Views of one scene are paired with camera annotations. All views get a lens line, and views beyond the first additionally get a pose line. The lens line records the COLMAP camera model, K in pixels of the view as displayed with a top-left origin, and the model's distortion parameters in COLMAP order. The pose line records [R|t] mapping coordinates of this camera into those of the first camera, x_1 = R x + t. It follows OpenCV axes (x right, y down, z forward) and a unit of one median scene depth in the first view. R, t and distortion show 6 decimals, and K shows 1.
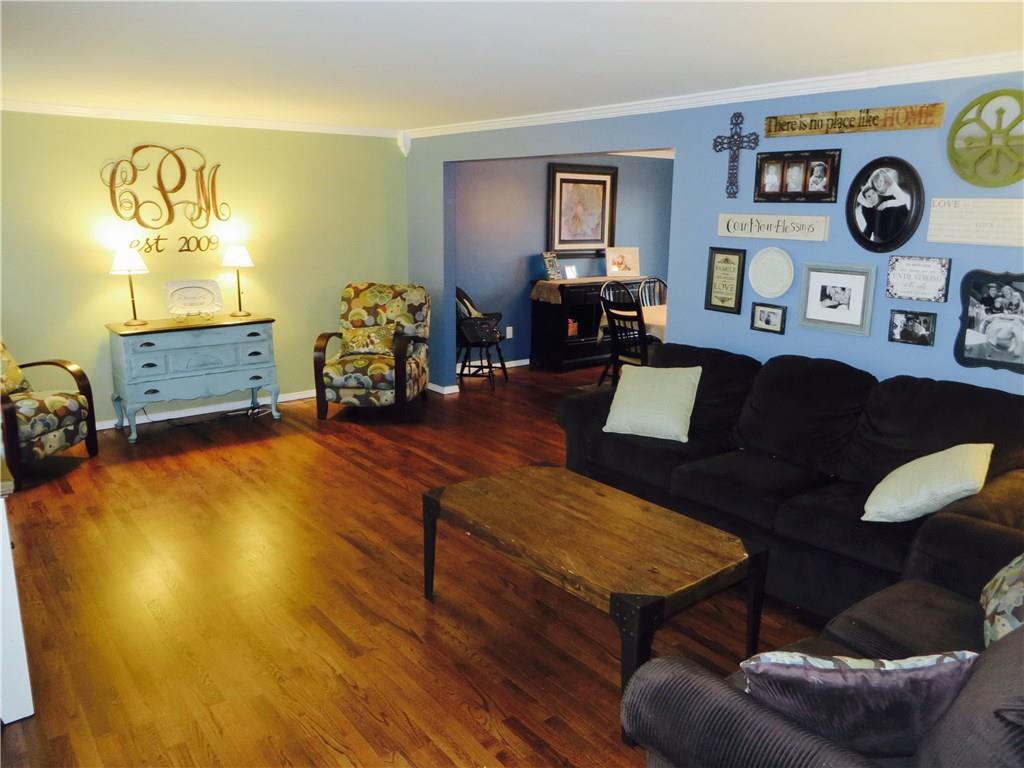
lens RADIAL K [[762.1, 0, 520.0], [0, 762.1, 386.6], [0, 0, 1]] dist [-0.014547, 0.007851]
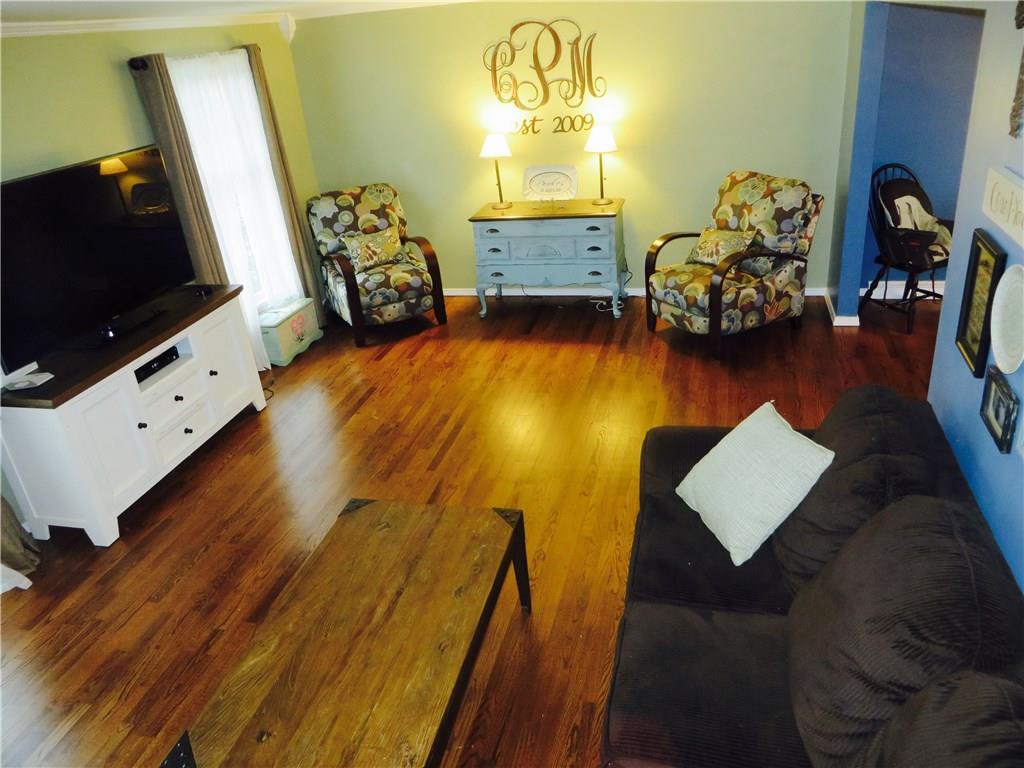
lens RADIAL K [[762.1, 0, 512.4], [0, 762.1, 382.3], [0, 0, 1]] dist [-0.014547, 0.007851]
pose [[0.596932, 0.289781, -0.748130, 0.347157], [-0.089515, 0.950725, 0.296830, -0.156376], [0.797282, -0.110219, 0.593458, 0.333455]]
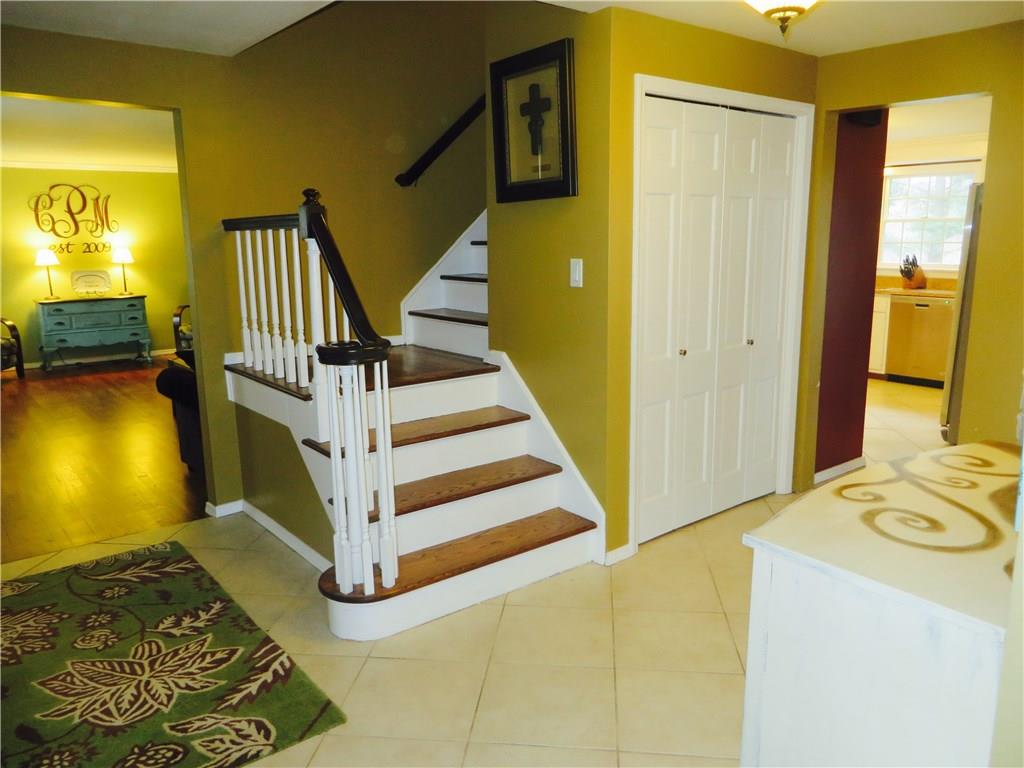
lens RADIAL K [[762.1, 0, 512.8], [0, 762.1, 385.0], [0, 0, 1]] dist [-0.014547, 0.007851]
pose [[0.999763, -0.021767, -0.001020, 0.406566], [0.021719, 0.999182, -0.034120, 0.157387], [0.001762, 0.034089, 0.999417, -0.508970]]
